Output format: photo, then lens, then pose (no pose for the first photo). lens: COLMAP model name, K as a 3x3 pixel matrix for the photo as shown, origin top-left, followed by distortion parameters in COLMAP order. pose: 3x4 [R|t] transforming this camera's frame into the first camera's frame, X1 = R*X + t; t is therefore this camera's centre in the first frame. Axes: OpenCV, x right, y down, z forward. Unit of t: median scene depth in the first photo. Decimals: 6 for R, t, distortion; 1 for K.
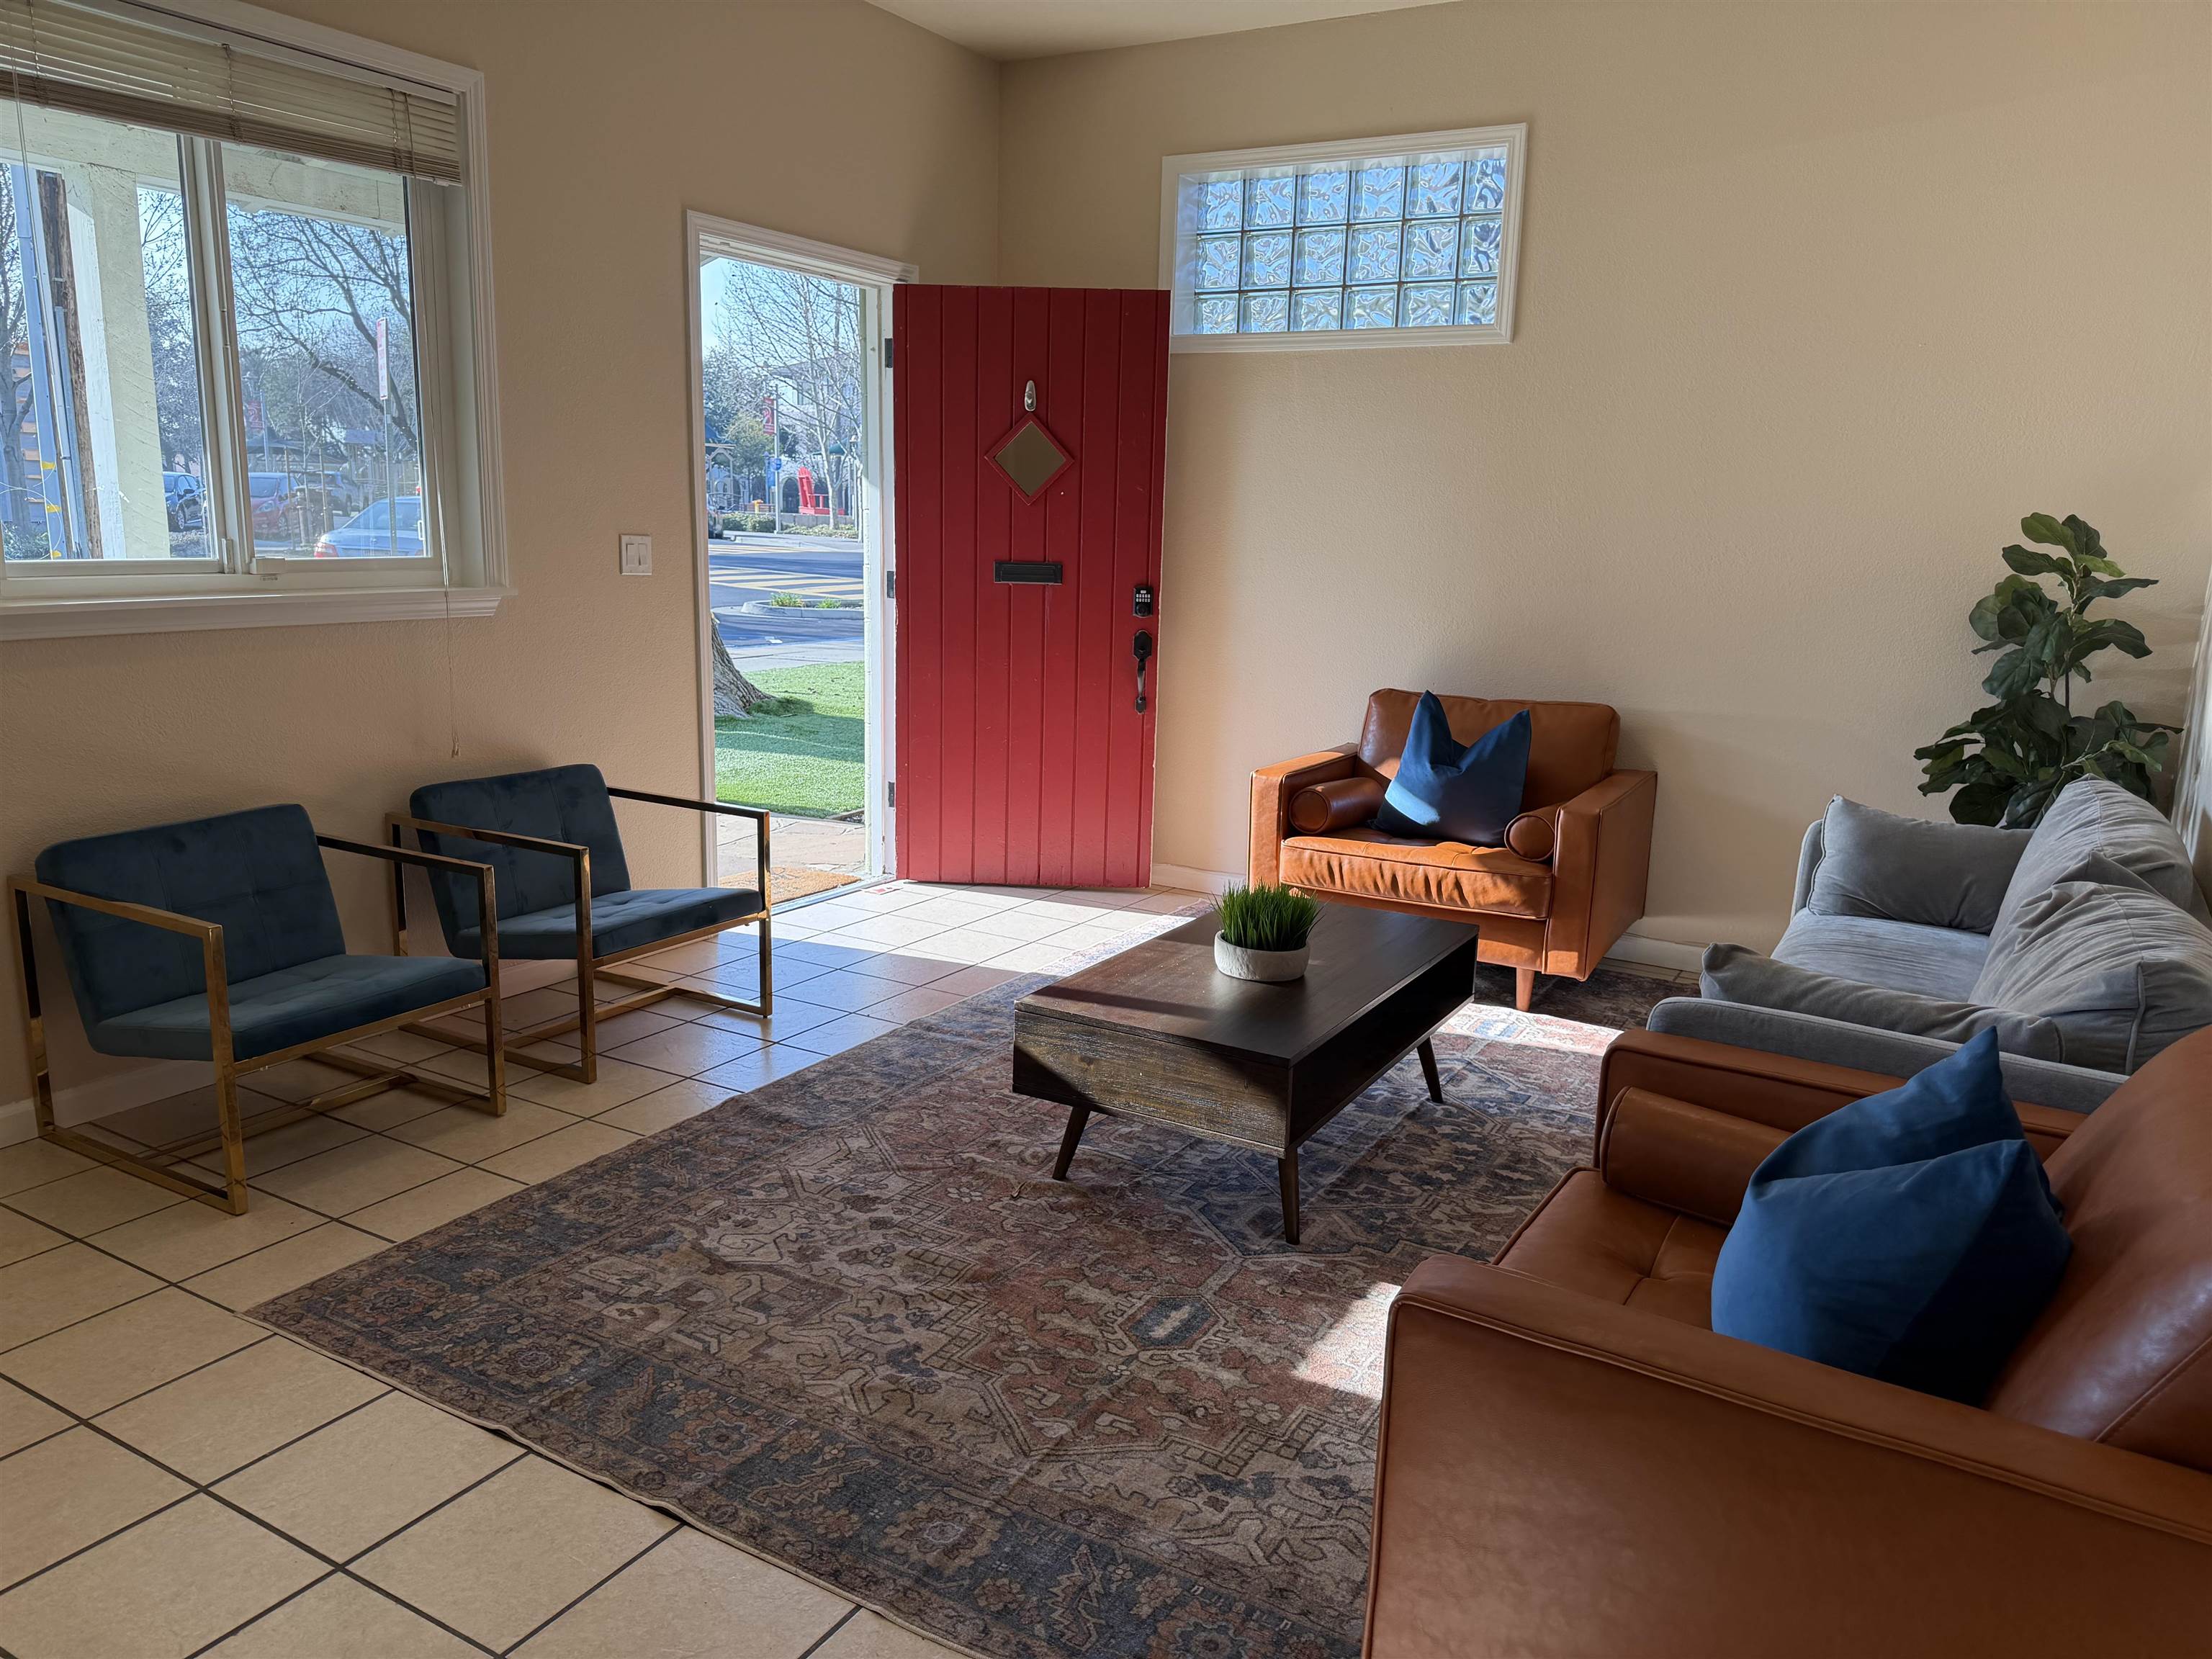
lens RADIAL K [[1528.5, 0, 1118.4], [0, 1528.5, 835.3], [0, 0, 1]] dist [0.119547, -0.214207]
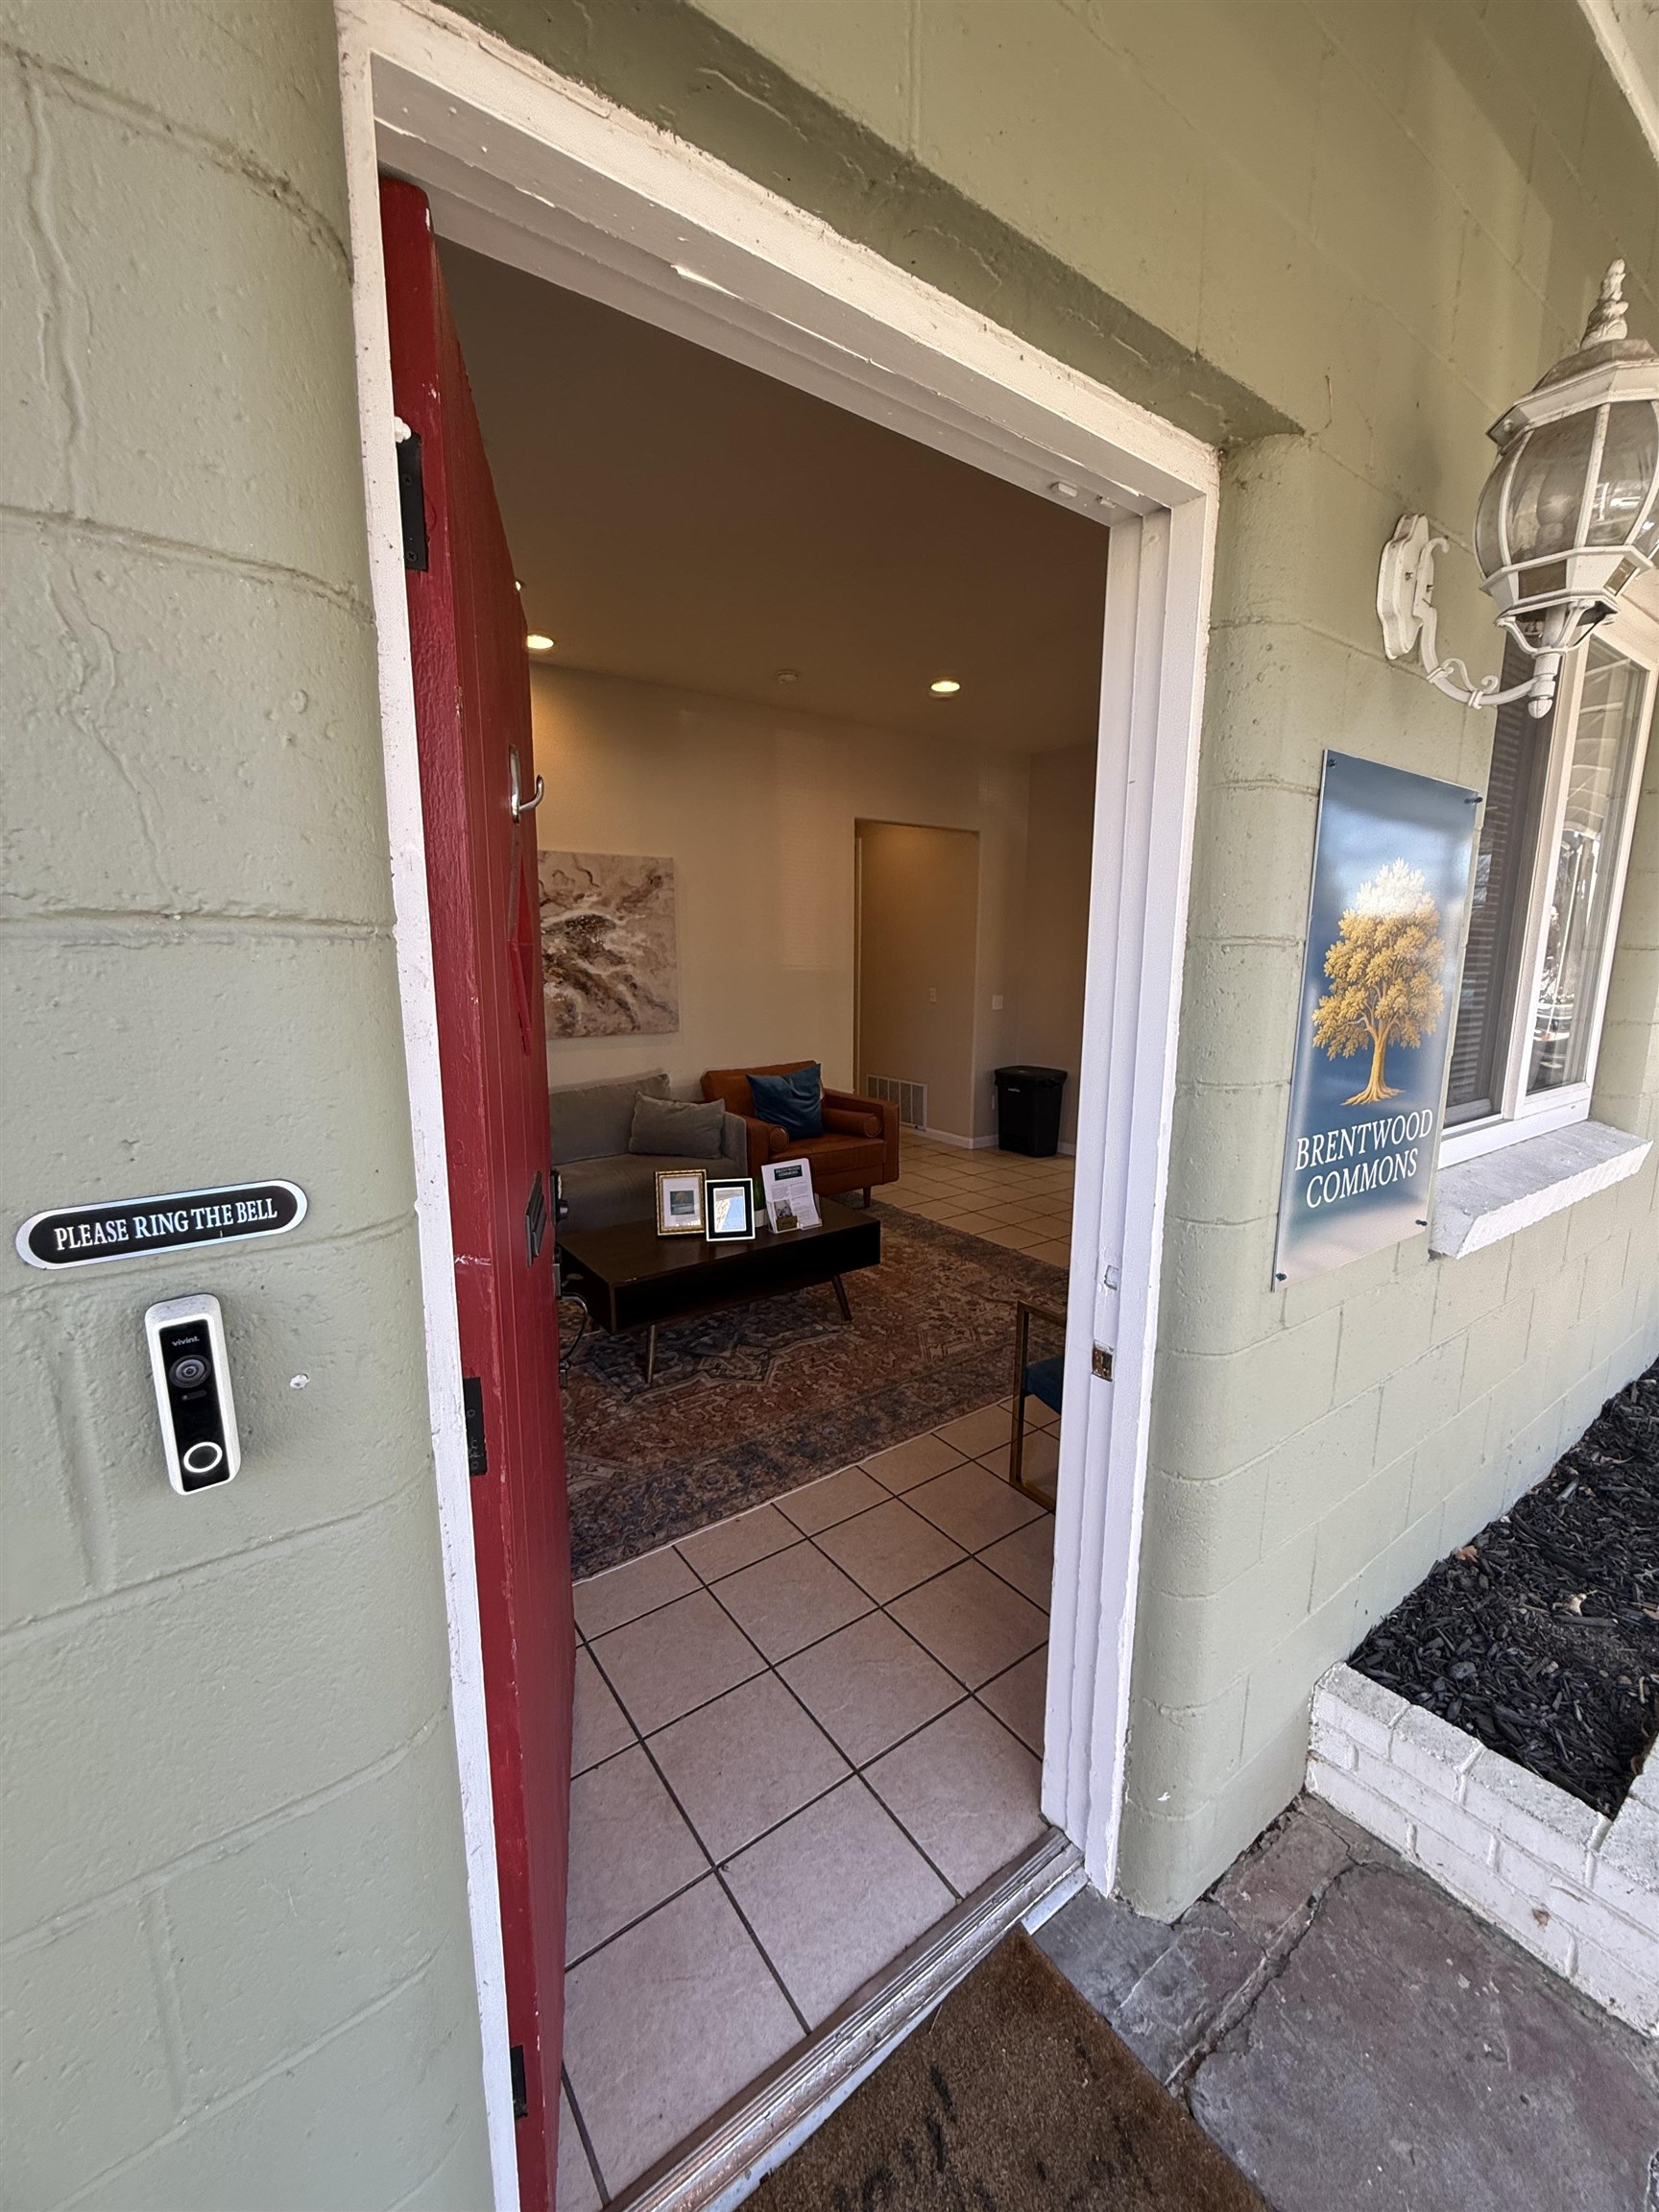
lens RADIAL K [[884.7, 0, 812.9], [0, 884.7, 1102.3], [0, 0, 1]] dist [0.024188, 0.000011]
pose [[-0.907163, -0.109724, 0.406222, -0.325951], [0.047346, 0.932655, 0.357649, -0.339454], [-0.418108, 0.343678, -0.840875, 1.396381]]
